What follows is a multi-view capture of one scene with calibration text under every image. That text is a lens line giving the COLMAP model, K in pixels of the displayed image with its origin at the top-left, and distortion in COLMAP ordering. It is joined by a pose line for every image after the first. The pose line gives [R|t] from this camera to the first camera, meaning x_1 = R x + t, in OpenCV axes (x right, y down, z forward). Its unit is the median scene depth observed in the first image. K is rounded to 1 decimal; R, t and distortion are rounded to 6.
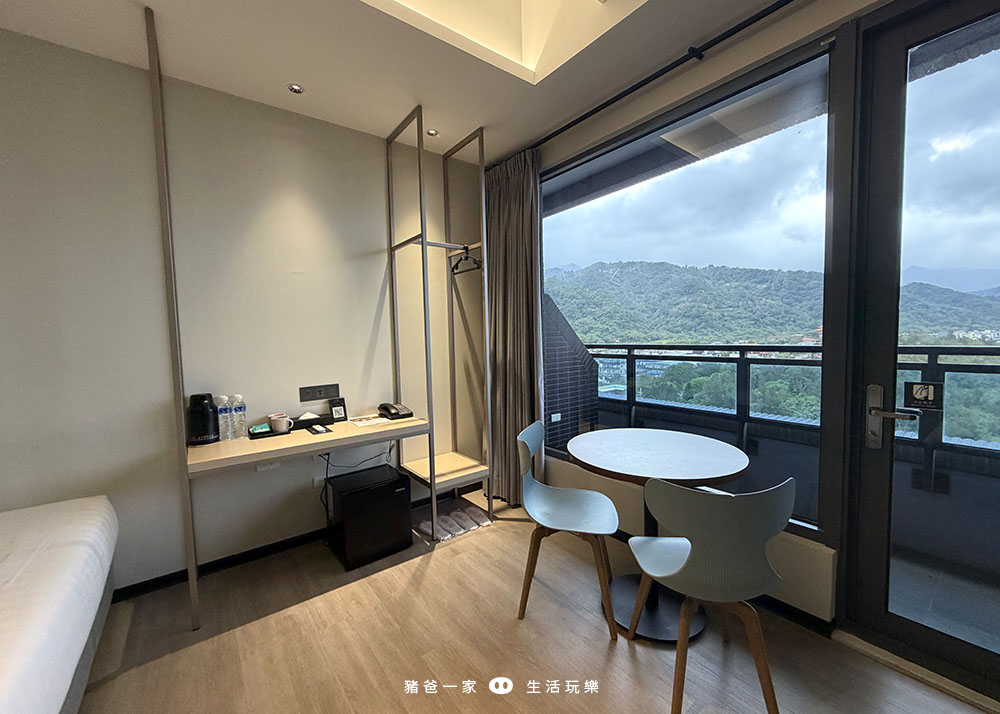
lens RADIAL K [[404.1, 0, 497.8], [0, 404.1, 350.0], [0, 0, 1]] dist [0.003261, 0.001610]
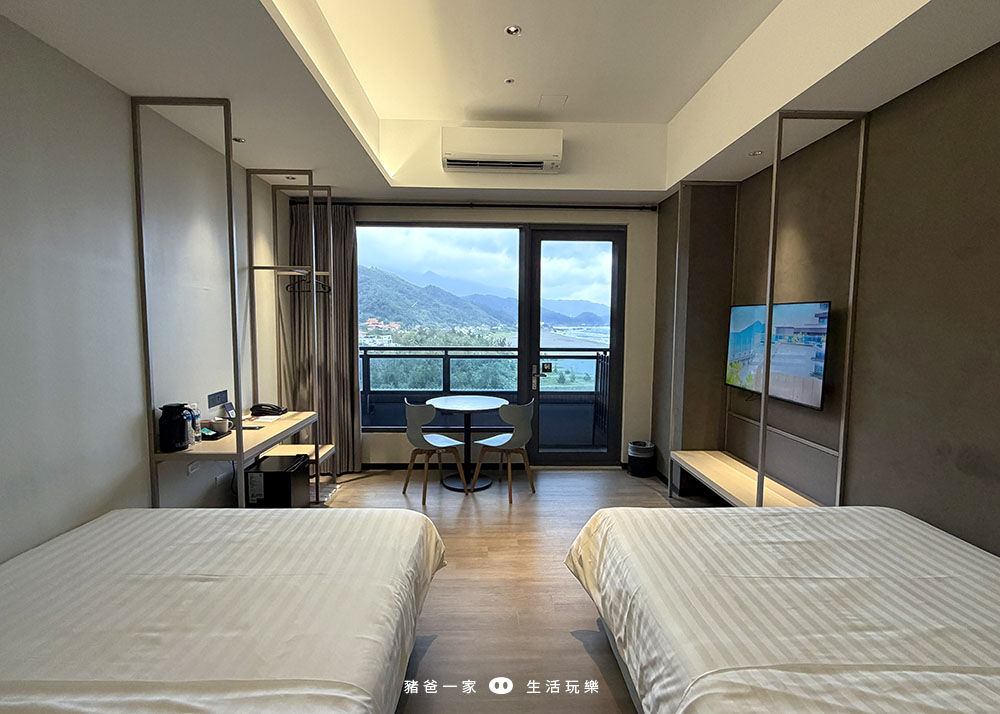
lens RADIAL K [[486.7, 0, 501.5], [0, 486.7, 359.1], [0, 0, 1]] dist [-0.000147, -0.000033]
pose [[0.587893, -0.037309, 0.808078, -0.673676], [0.012353, 0.999233, 0.037148, -0.025796], [-0.808844, -0.011857, 0.587903, -0.246486]]
